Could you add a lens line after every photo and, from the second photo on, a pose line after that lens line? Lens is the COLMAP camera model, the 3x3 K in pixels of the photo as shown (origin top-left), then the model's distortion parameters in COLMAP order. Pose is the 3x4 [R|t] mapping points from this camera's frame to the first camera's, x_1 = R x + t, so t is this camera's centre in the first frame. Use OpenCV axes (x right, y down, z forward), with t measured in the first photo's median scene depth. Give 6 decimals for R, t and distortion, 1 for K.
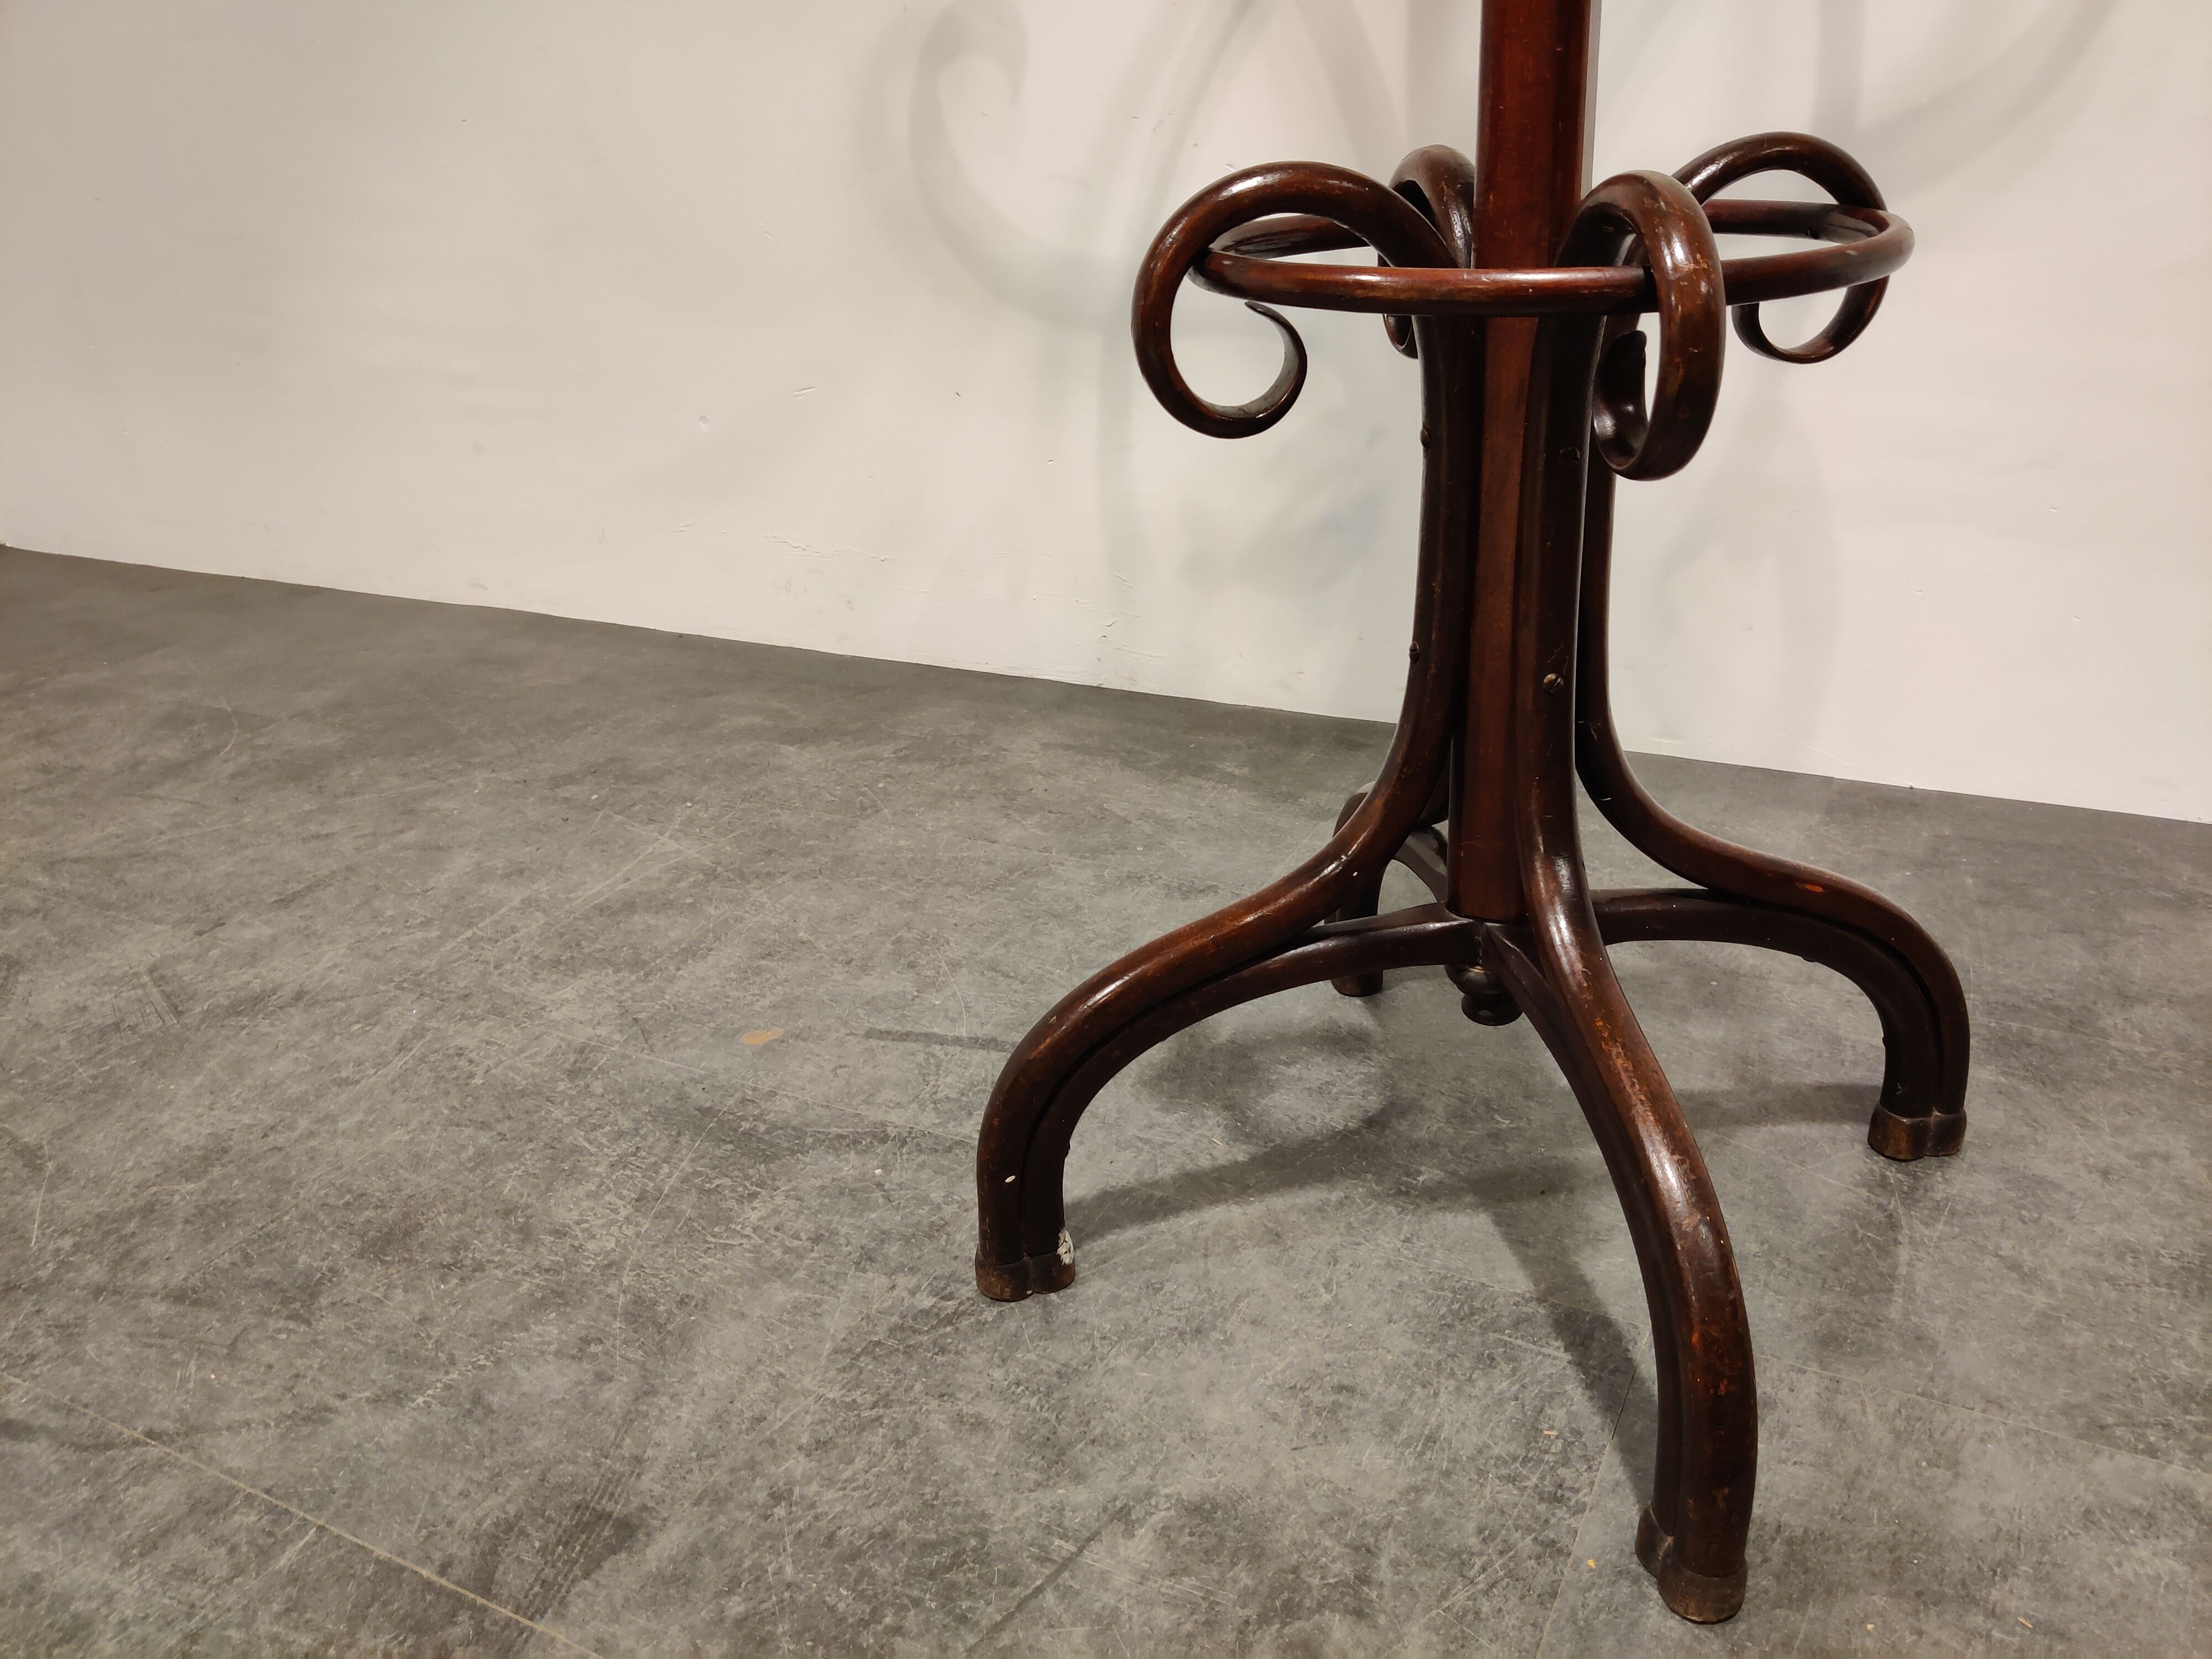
lens RADIAL K [[1619.4, 0, 1106.0], [0, 1619.4, 829.5], [0, 0, 1]] dist [0.002171, -0.001677]
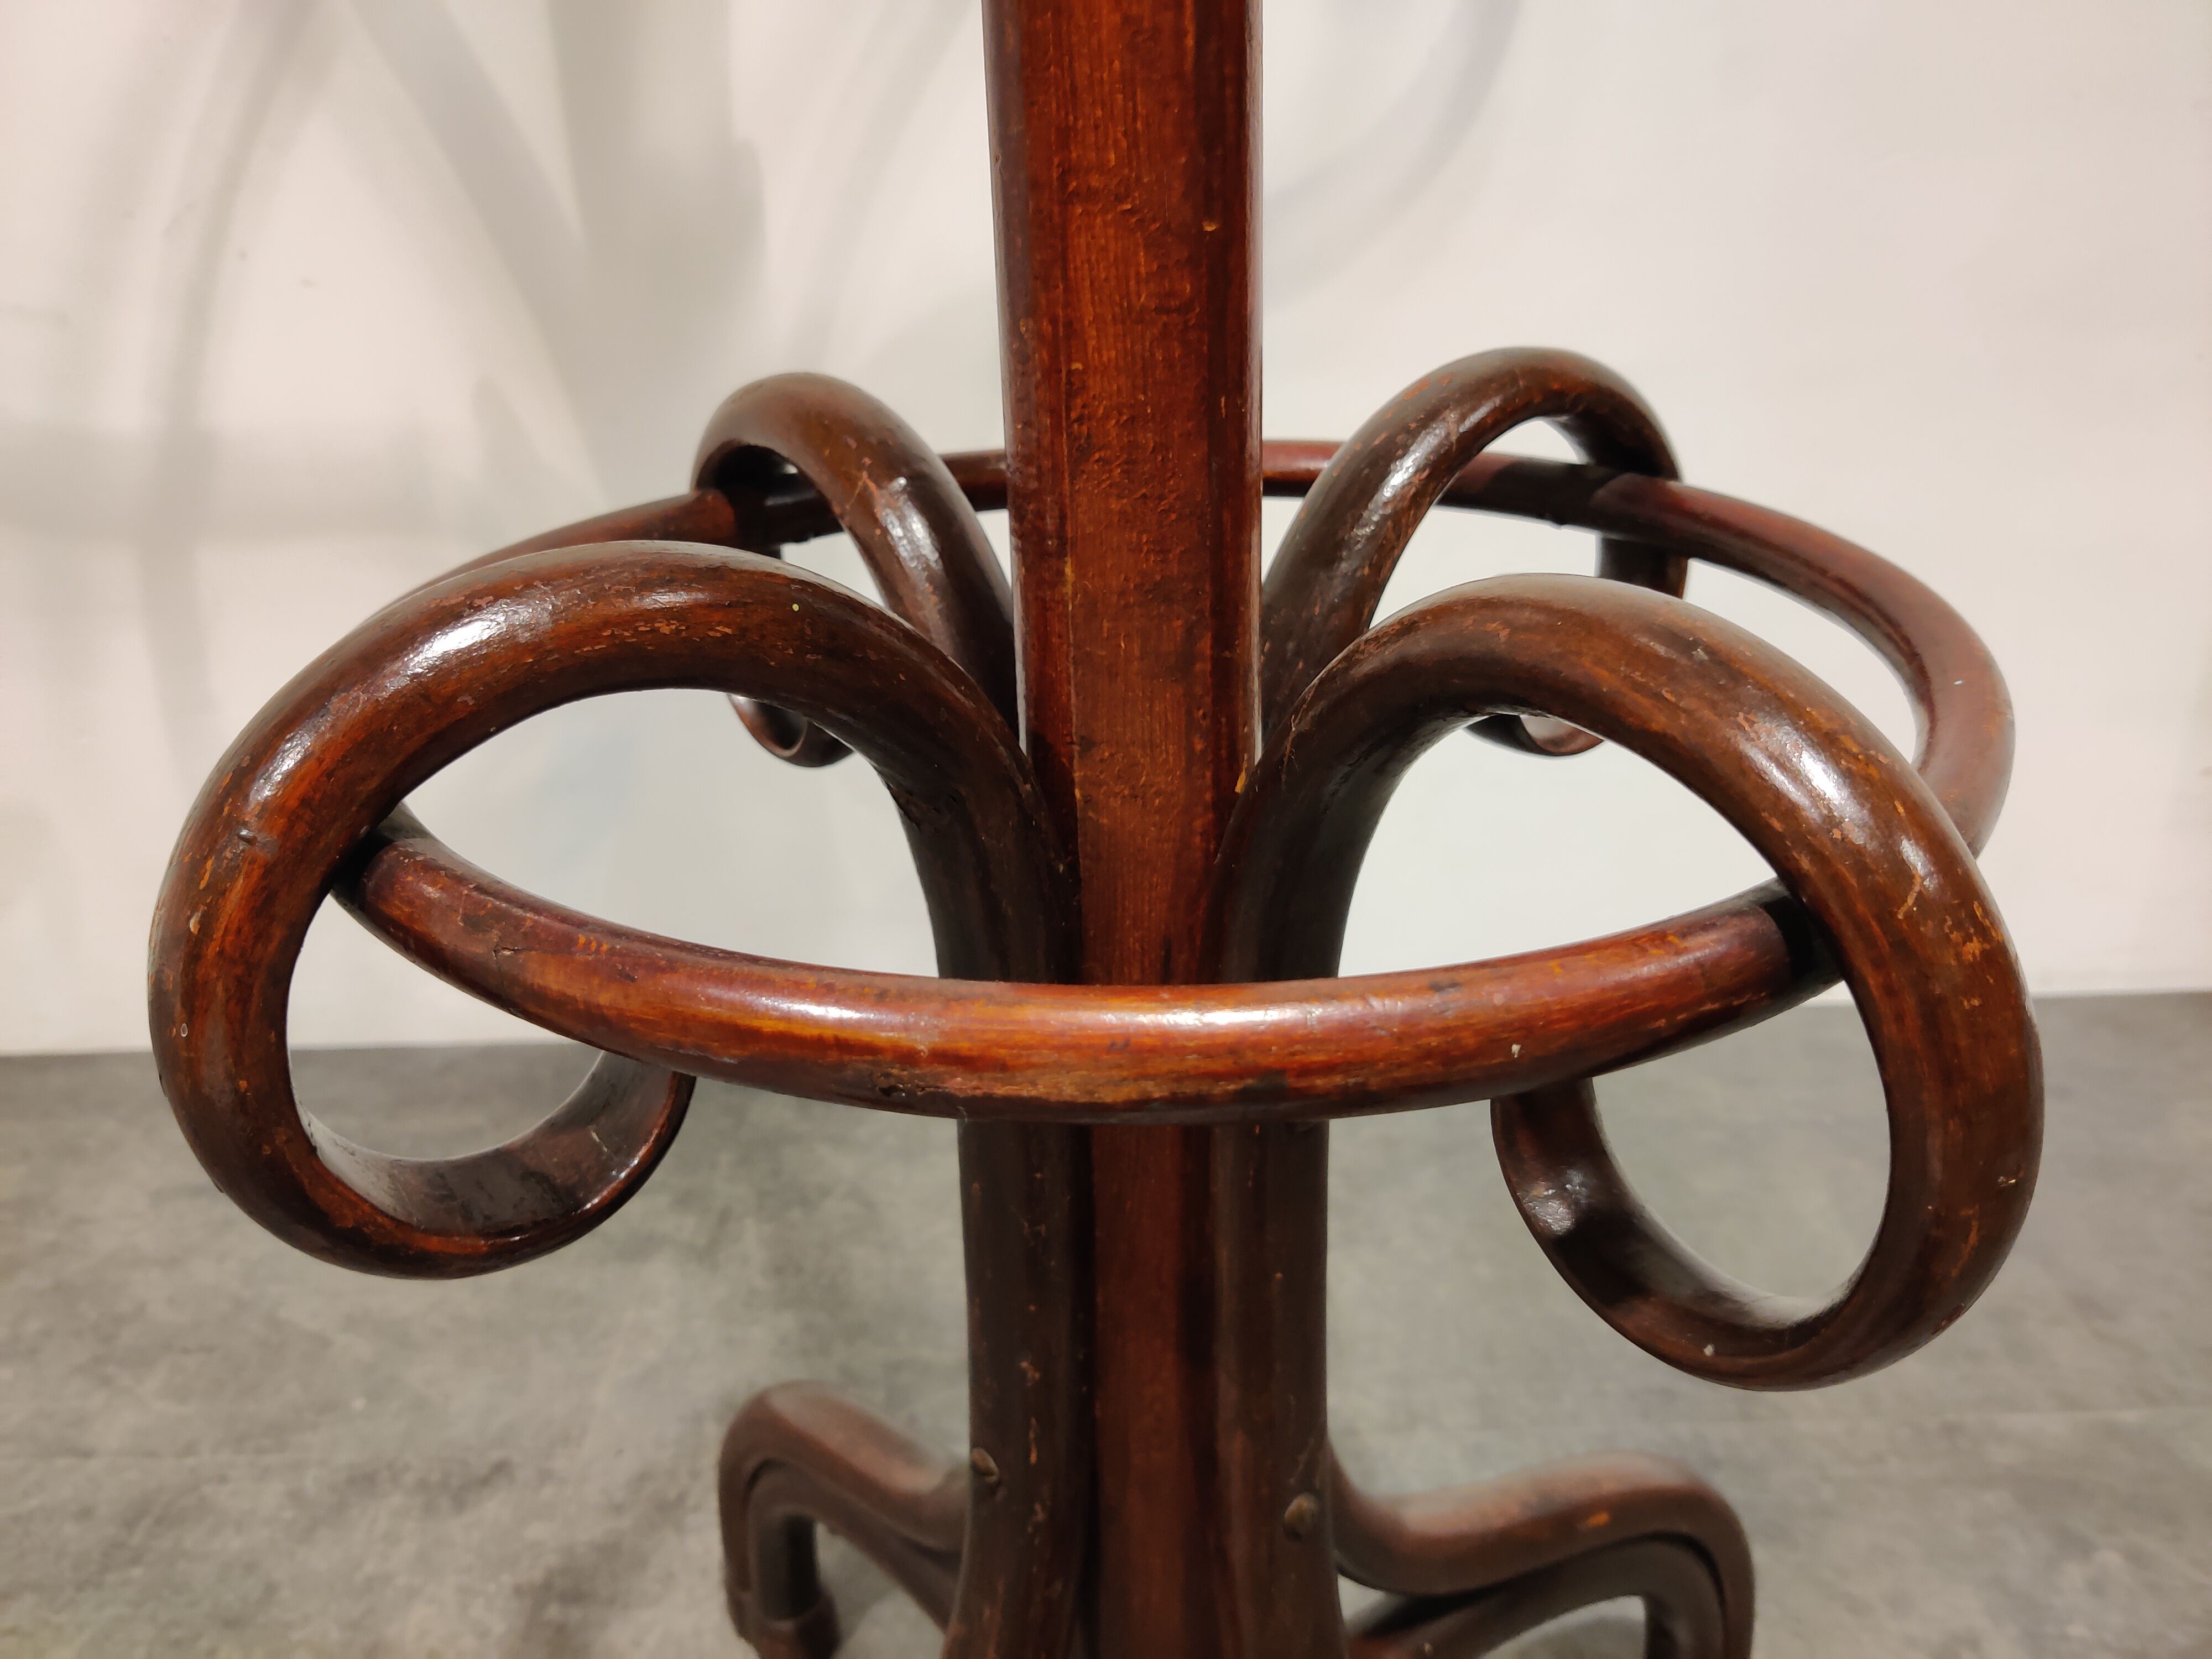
lens RADIAL K [[1795.0, 0, 1109.7], [0, 1795.0, 882.4], [0, 0, 1]] dist [0.008466, 0.001106]
pose [[0.885883, -0.177864, 0.428457, 0.015790], [0.191825, 0.981370, 0.010774, -0.132751], [-0.422391, 0.072644, 0.903498, 0.248109]]
